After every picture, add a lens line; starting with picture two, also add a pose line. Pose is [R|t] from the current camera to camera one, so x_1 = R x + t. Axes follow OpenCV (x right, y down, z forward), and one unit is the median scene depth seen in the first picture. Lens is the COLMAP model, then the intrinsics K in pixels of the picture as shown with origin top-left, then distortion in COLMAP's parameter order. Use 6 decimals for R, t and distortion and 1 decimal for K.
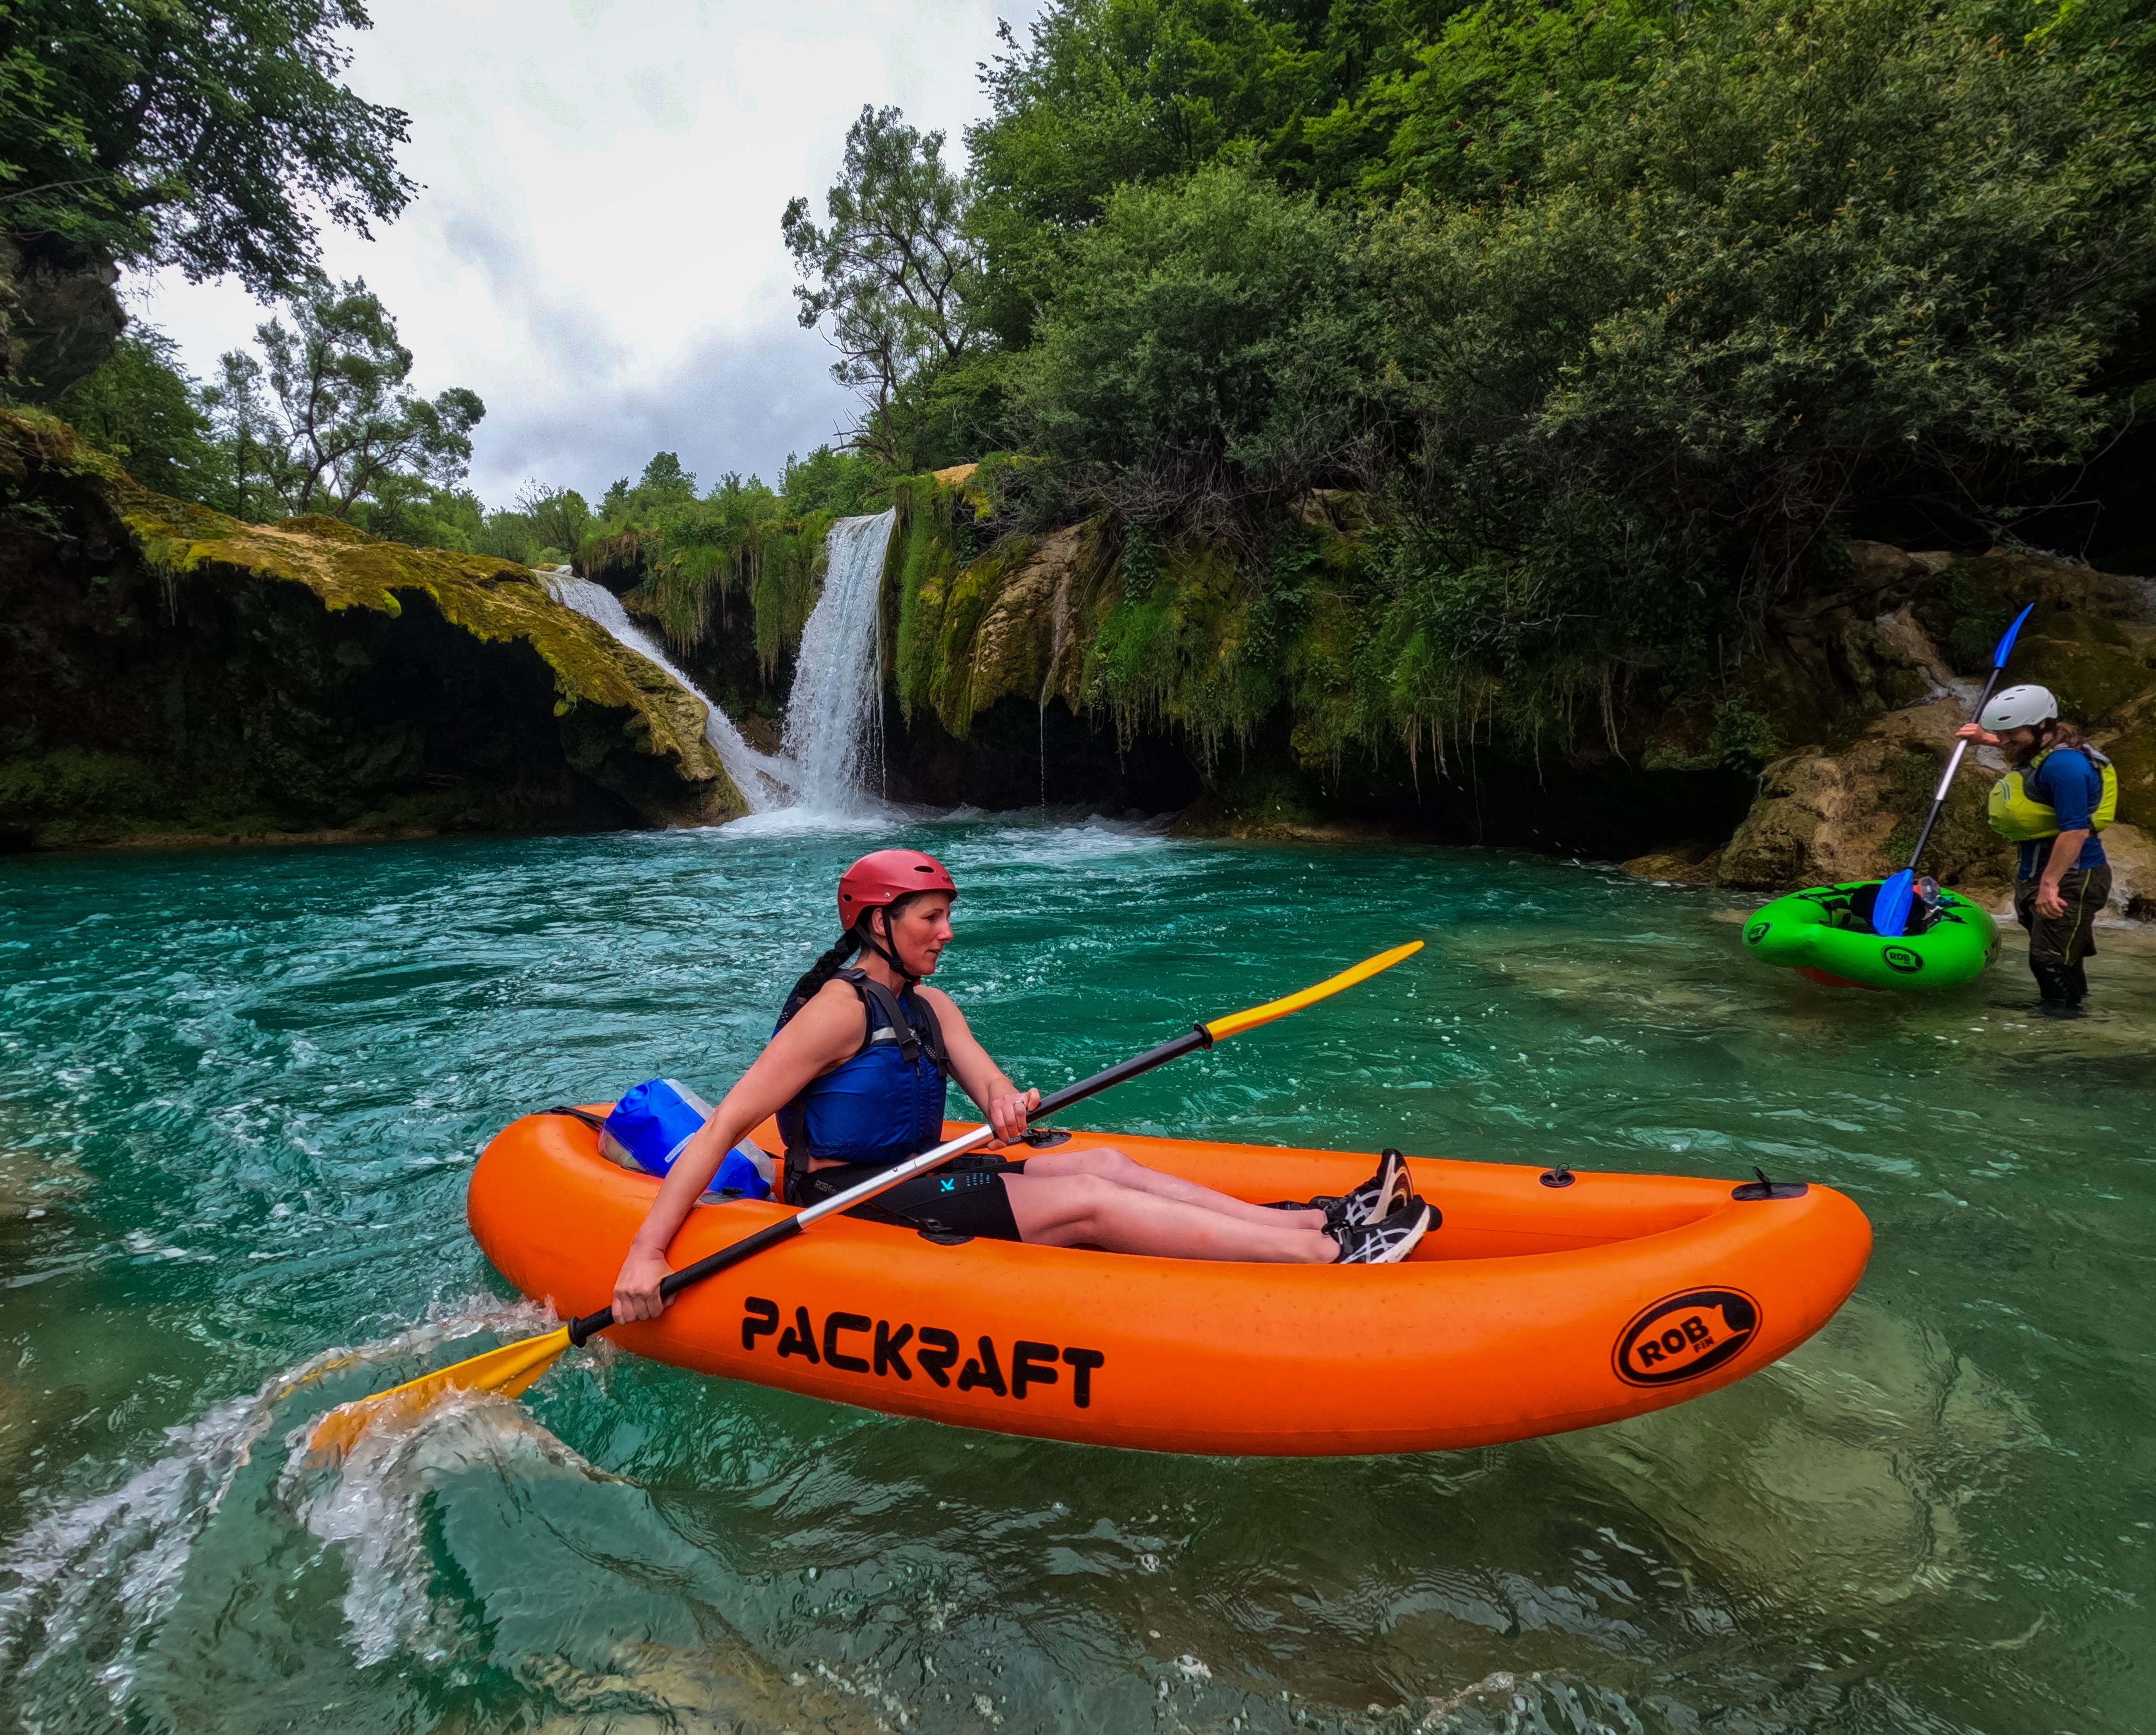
lens RADIAL K [[1164.6, 0, 1019.7], [0, 1164.6, 862.4], [0, 0, 1]] dist [-0.000327, -0.000693]
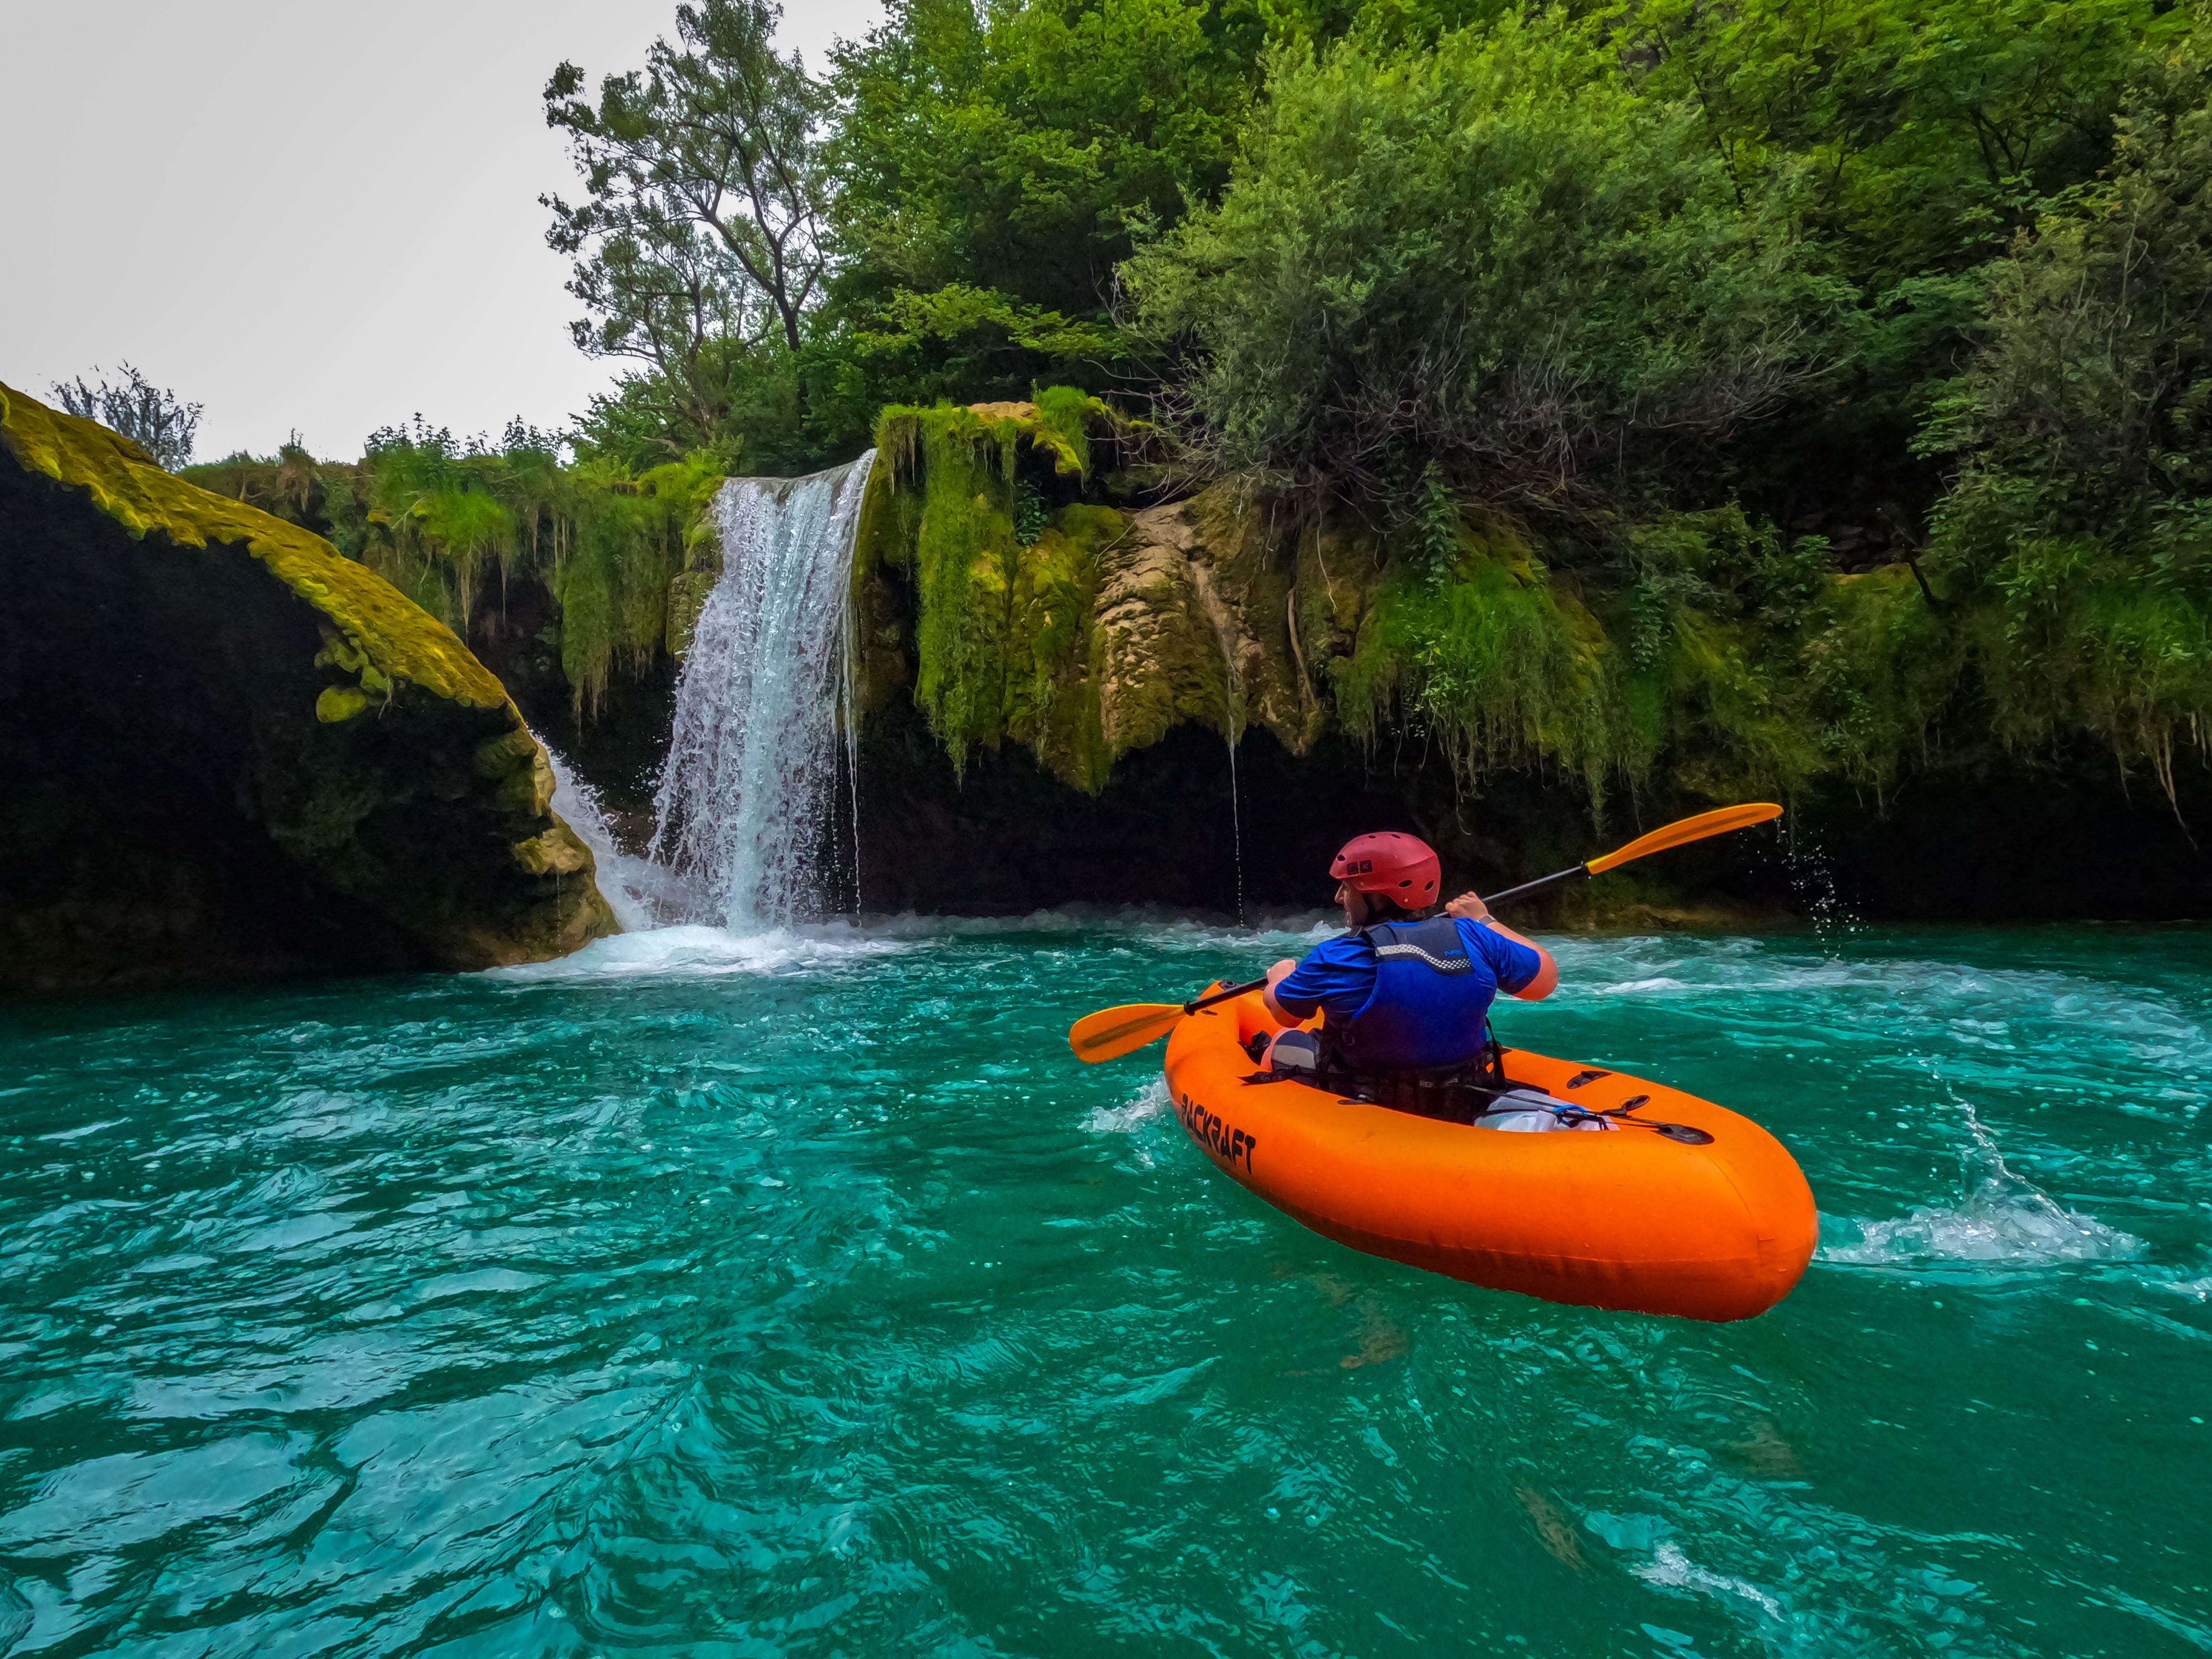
lens RADIAL K [[1102.6, 0, 1091.0], [0, 1102.6, 824.6], [0, 0, 1]] dist [0.002028, -0.000630]
pose [[0.885134, 0.004630, 0.465312, -0.308905], [0.060609, 0.990285, -0.125146, -0.015534], [-0.461371, 0.138974, 0.876255, 0.463708]]
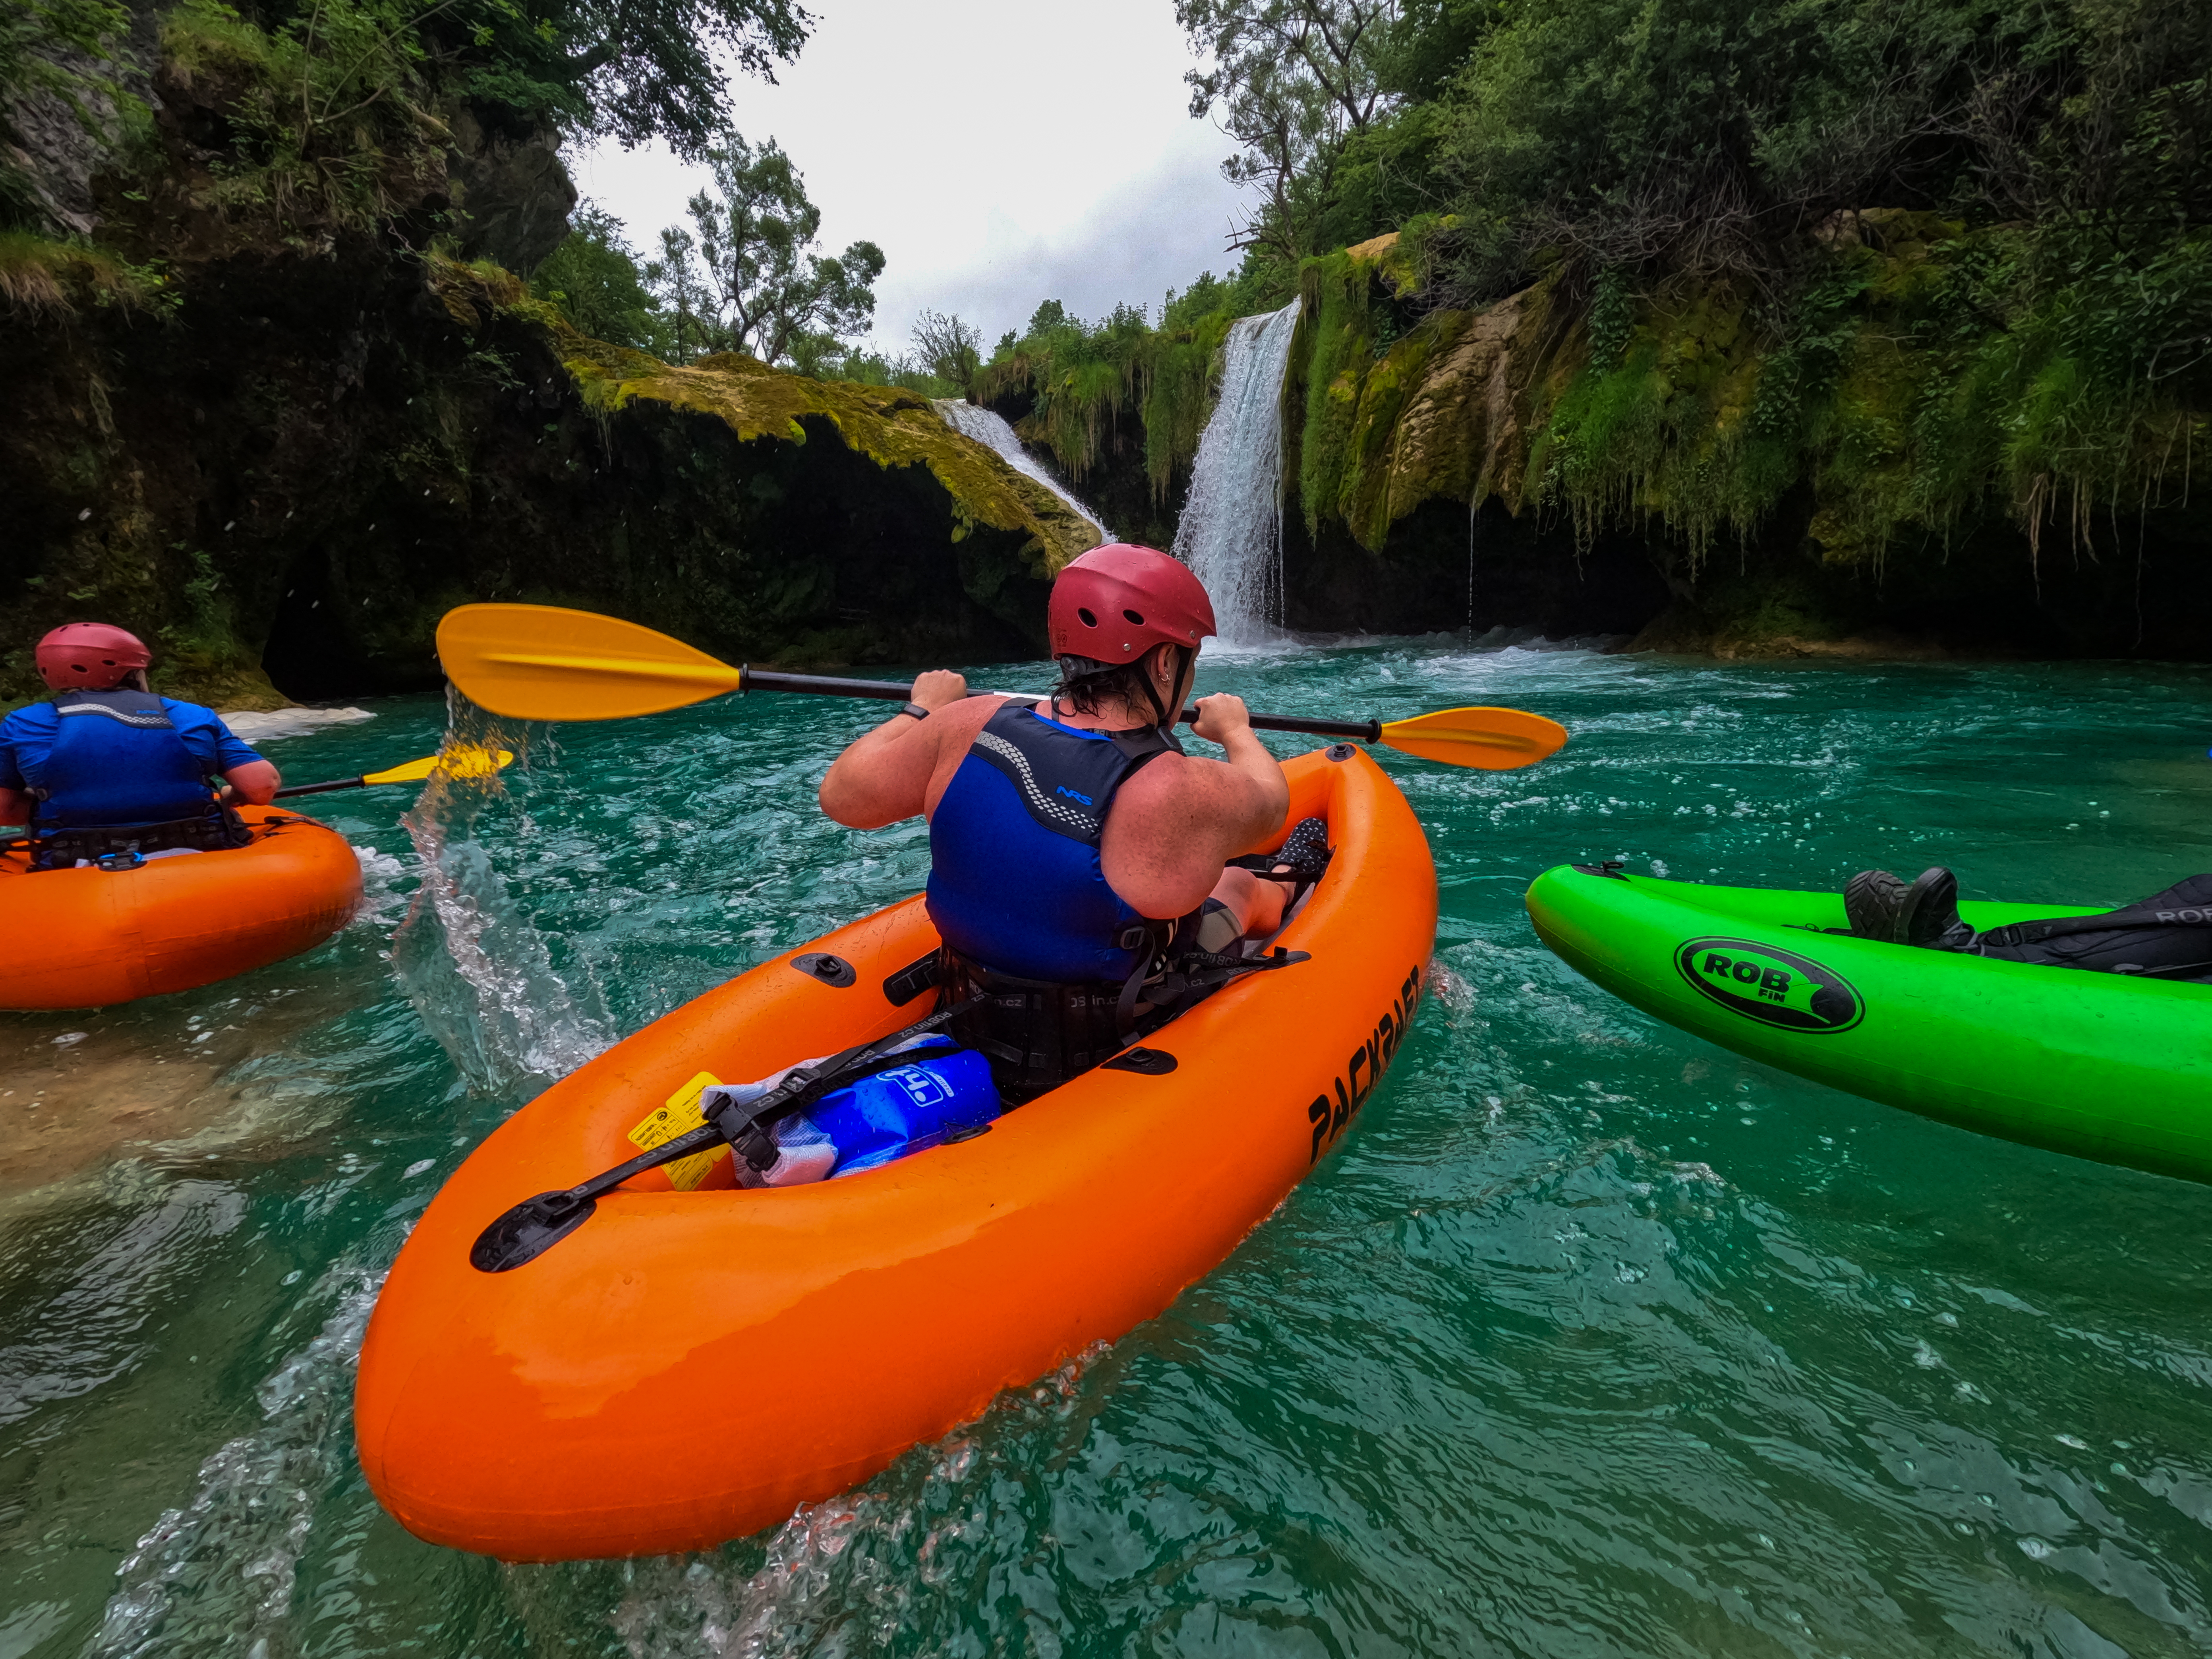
lens RADIAL K [[1102.6, 0, 1103.0], [0, 1102.6, 832.6], [0, 0, 1]] dist [0.002028, -0.000630]
pose [[0.969033, 0.025294, -0.245631, -0.037541], [0.003586, 0.993193, 0.116422, 0.008725], [0.246904, -0.113697, 0.962347, 0.098148]]
